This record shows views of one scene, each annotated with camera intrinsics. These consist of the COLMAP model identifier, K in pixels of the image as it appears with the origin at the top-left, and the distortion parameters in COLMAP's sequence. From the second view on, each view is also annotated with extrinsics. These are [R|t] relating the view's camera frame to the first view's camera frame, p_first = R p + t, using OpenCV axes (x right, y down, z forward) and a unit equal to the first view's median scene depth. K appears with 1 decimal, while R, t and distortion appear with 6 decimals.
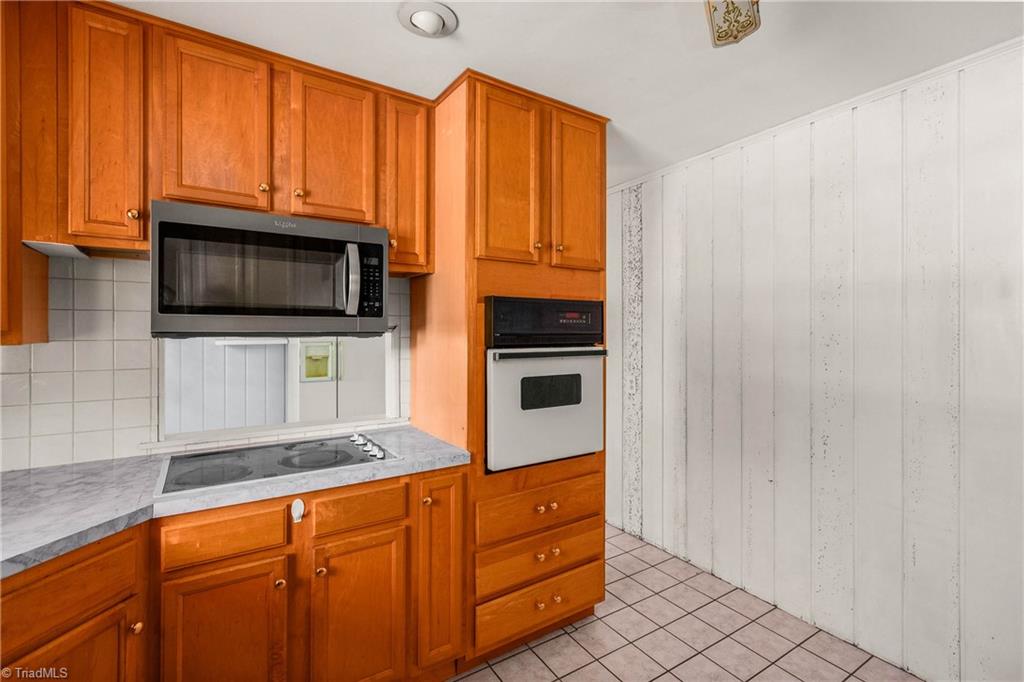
lens RADIAL K [[456.7, 0, 513.6], [0, 456.7, 328.9], [0, 0, 1]] dist [-0.002156, -0.000126]
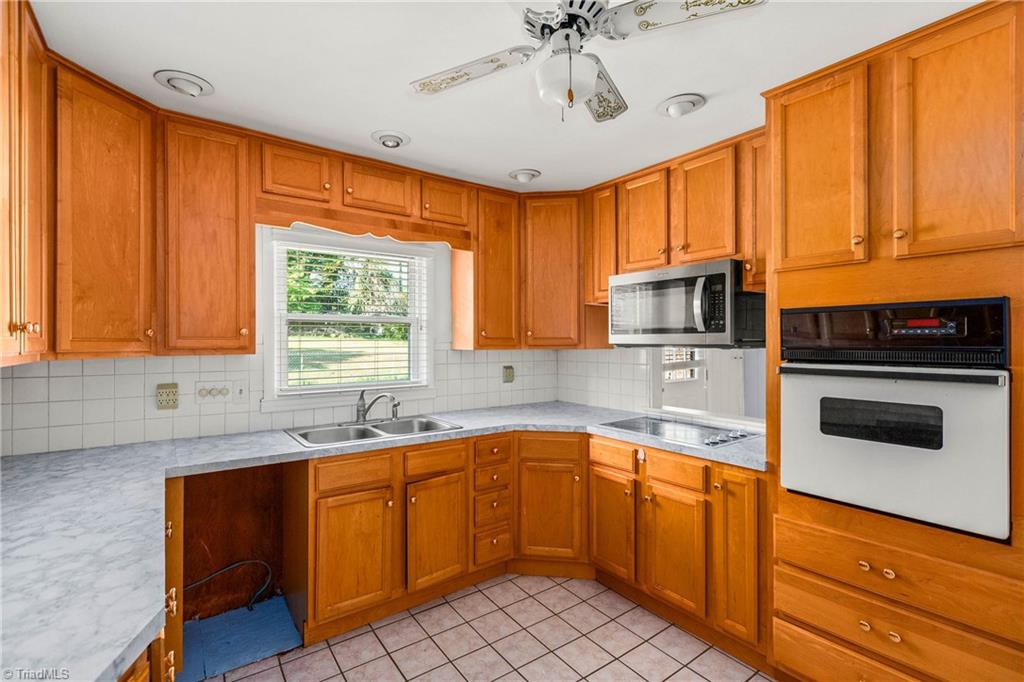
lens RADIAL K [[464.6, 0, 506.5], [0, 464.6, 336.9], [0, 0, 1]] dist [0.000370, 0.000235]
pose [[0.060489, -0.010416, -0.998115, 0.909082], [0.005123, 0.999936, -0.010125, -0.004386], [0.998156, -0.004501, 0.060538, 0.343203]]
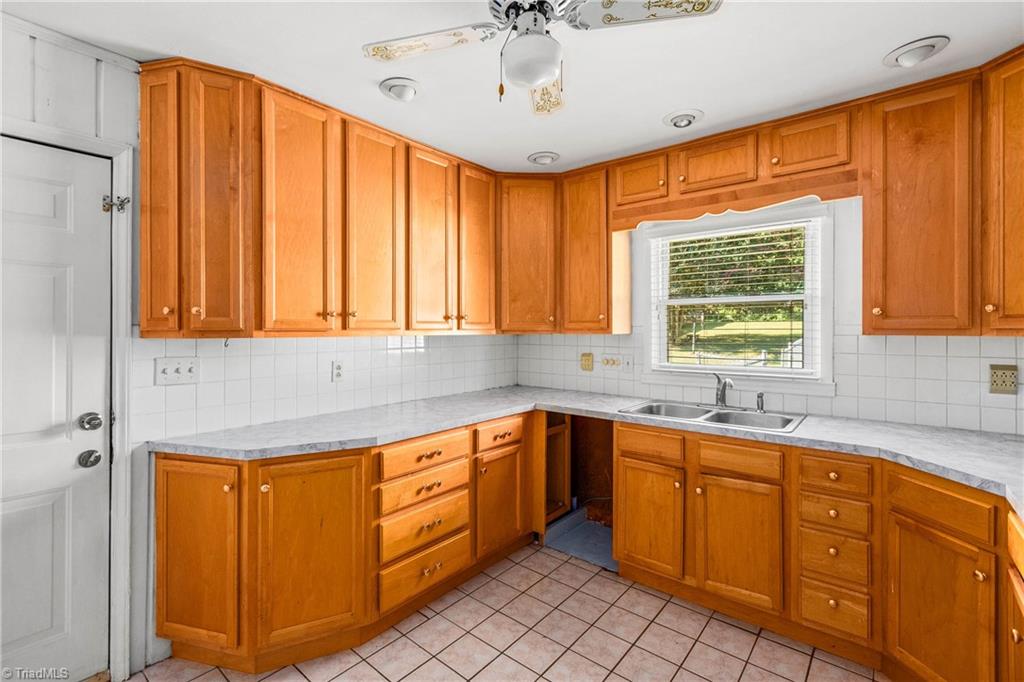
lens RADIAL K [[456.7, 0, 513.6], [0, 456.7, 328.9], [0, 0, 1]] dist [-0.002156, -0.000126]
pose [[-0.947909, -0.001942, -0.318536, 0.450971], [-0.001019, 0.999995, -0.003066, 0.013454], [0.318540, -0.002582, -0.947906, 1.127007]]
